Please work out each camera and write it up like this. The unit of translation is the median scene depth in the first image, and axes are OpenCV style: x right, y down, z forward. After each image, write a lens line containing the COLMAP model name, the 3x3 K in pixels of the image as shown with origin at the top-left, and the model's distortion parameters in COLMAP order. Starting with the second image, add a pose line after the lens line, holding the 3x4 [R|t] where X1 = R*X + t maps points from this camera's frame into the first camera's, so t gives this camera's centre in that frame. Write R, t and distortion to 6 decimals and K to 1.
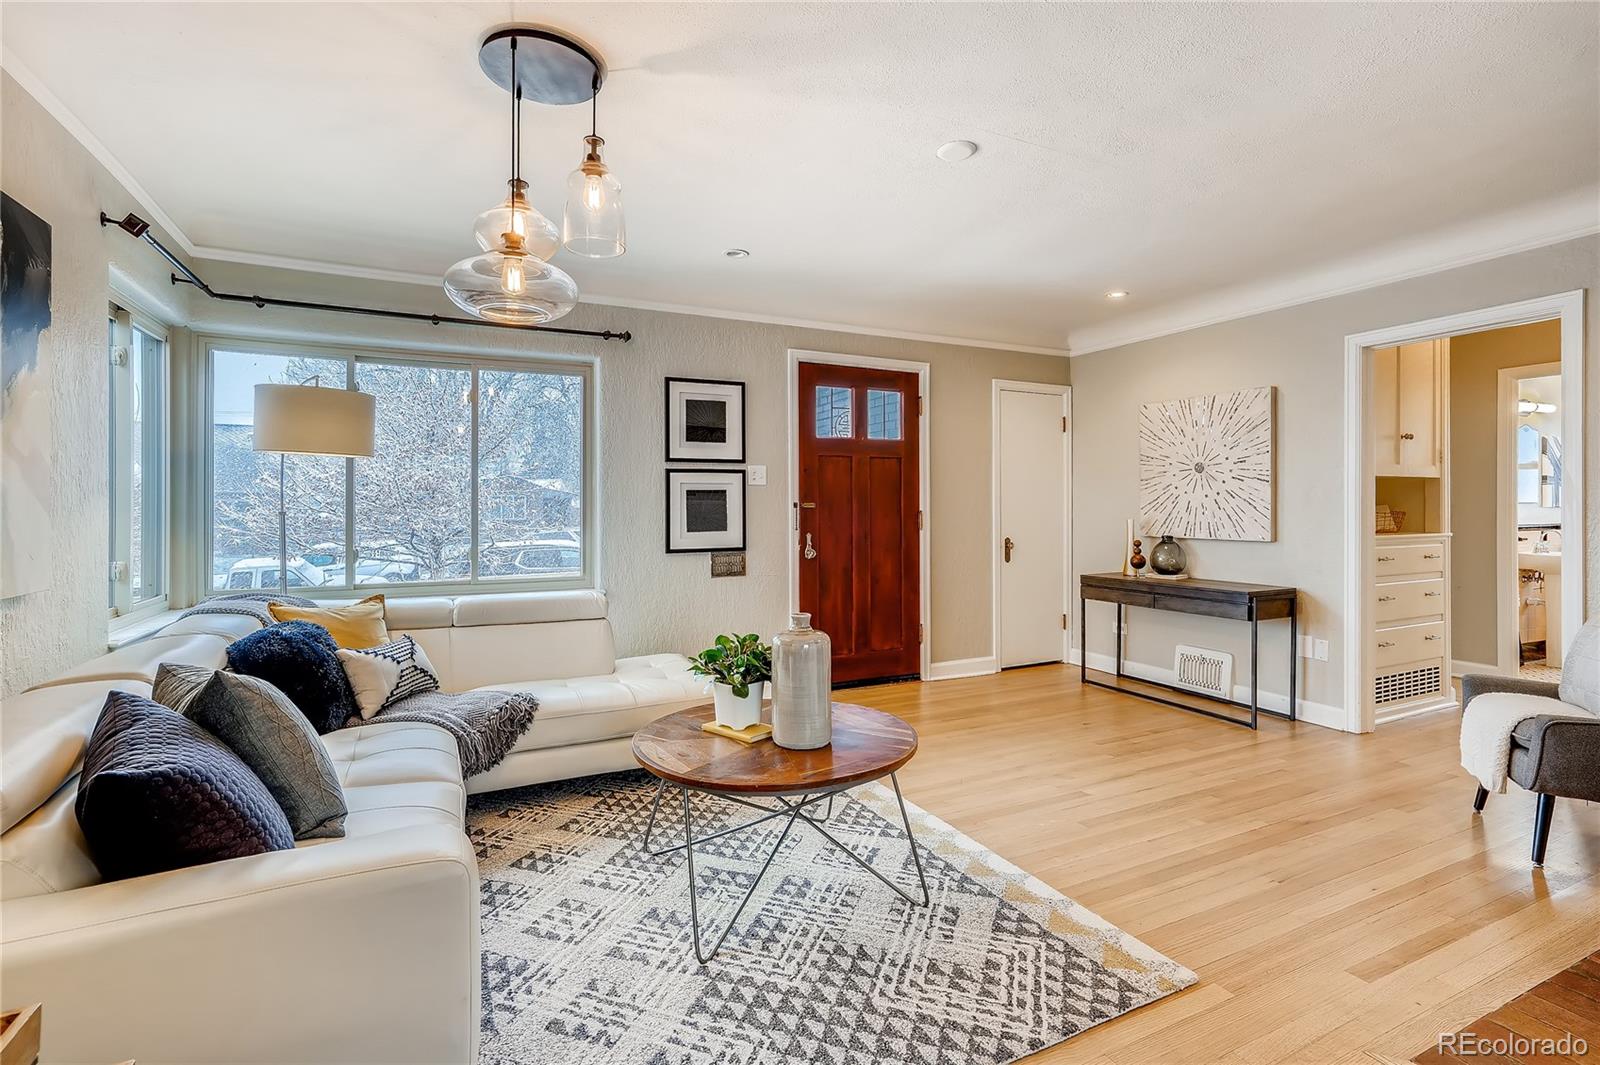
lens RADIAL K [[773.5, 0, 805.8], [0, 773.5, 519.4], [0, 0, 1]] dist [-0.017349, 0.013095]
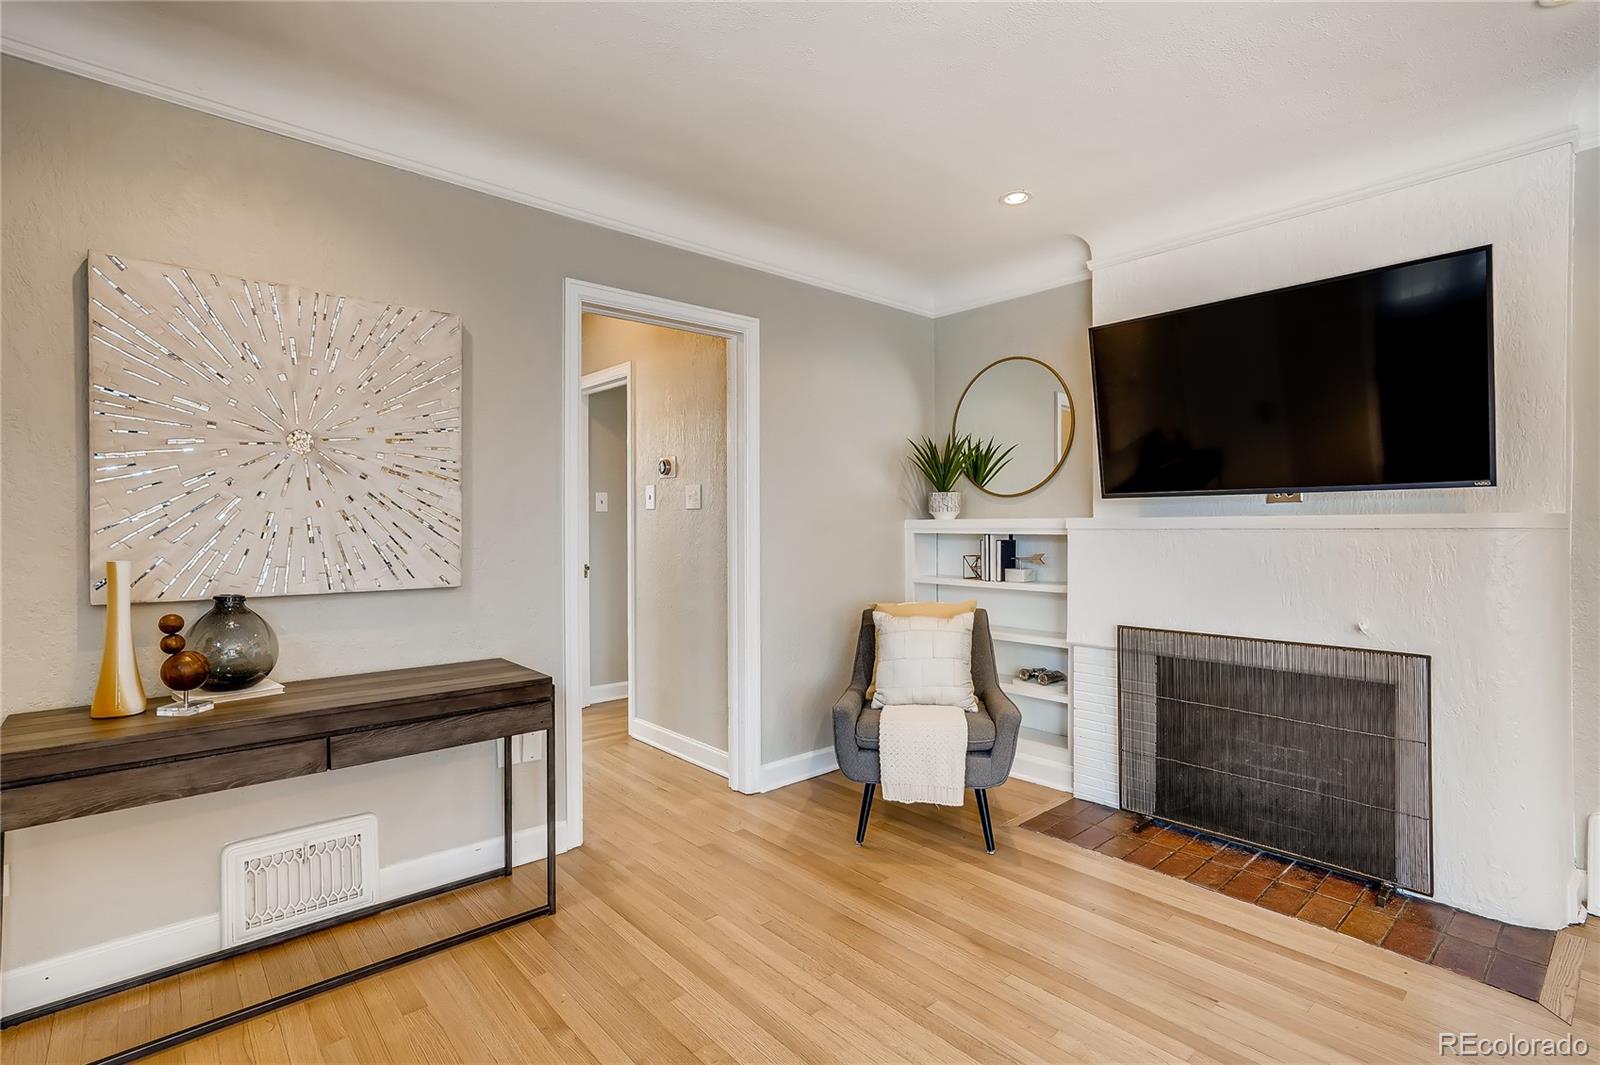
lens RADIAL K [[773.5, 0, 795.7], [0, 773.5, 518.4], [0, 0, 1]] dist [-0.017349, 0.013095]
pose [[-0.266999, 0.001737, 0.963695, -0.016521], [0.013870, 0.999902, 0.002040, -0.018223], [-0.963597, 0.013911, -0.266997, 0.871497]]
